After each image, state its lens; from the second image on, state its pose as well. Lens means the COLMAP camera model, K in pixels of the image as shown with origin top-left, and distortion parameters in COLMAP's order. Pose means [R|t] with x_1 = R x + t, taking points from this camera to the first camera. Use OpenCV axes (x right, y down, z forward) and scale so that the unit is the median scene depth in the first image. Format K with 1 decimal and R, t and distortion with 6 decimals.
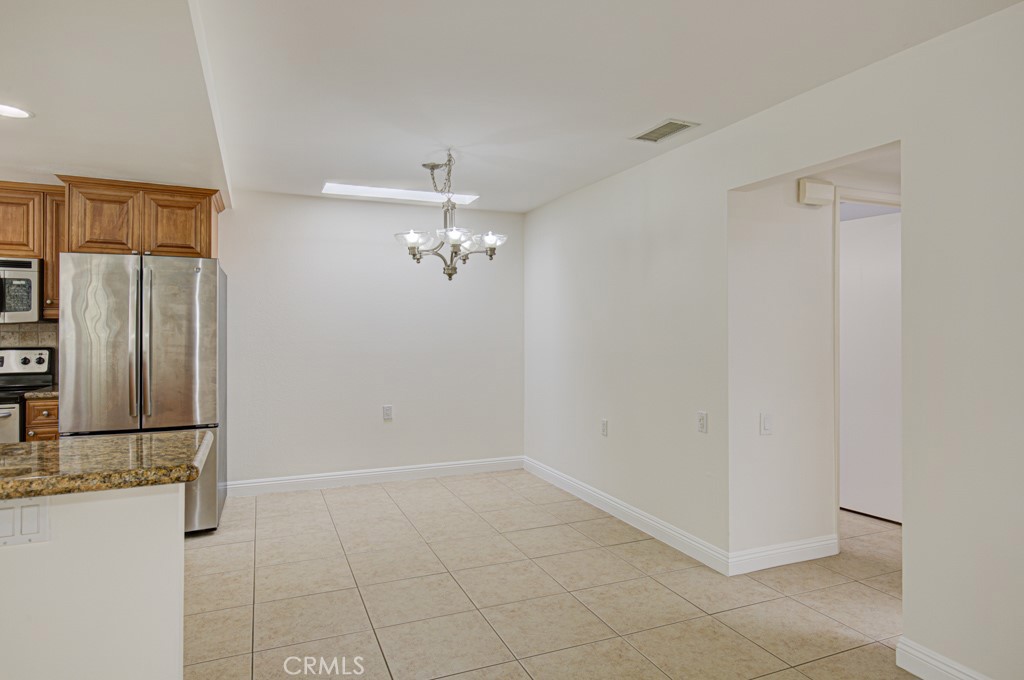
lens RADIAL K [[563.2, 0, 512.0], [0, 563.2, 340.0], [0, 0, 1]] dist [0.002435, -0.000108]
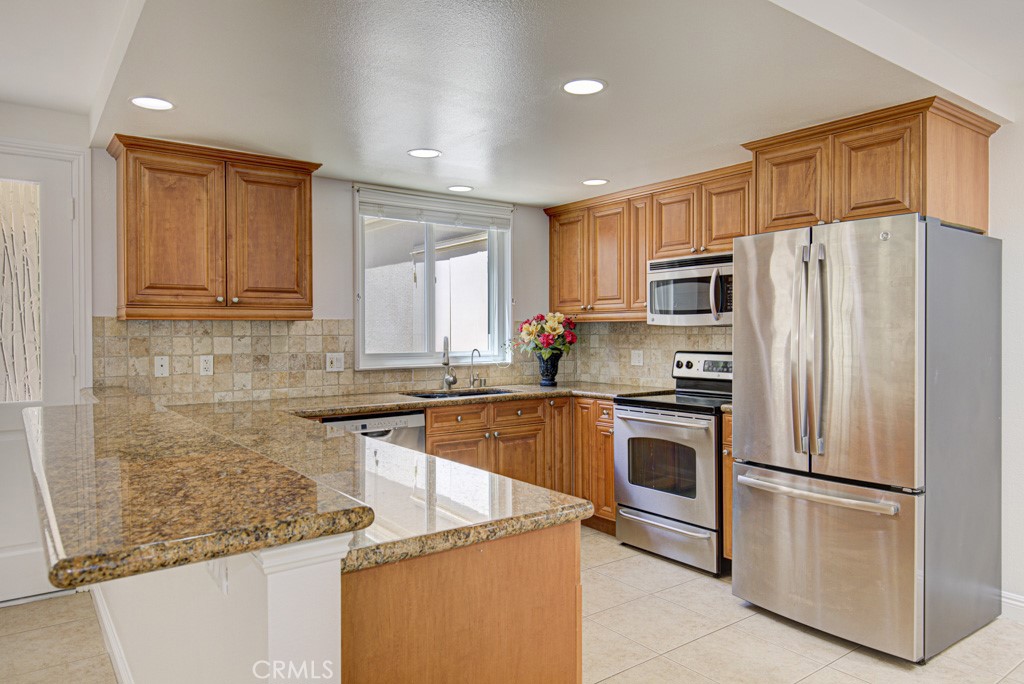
lens RADIAL K [[671.2, 0, 513.7], [0, 671.2, 337.7], [0, 0, 1]] dist [0.002225, -0.001360]
pose [[0.211748, 0.008785, -0.977285, 0.081299], [-0.016172, 0.999854, 0.005484, -0.009604], [0.977191, 0.014644, 0.211859, 0.440823]]
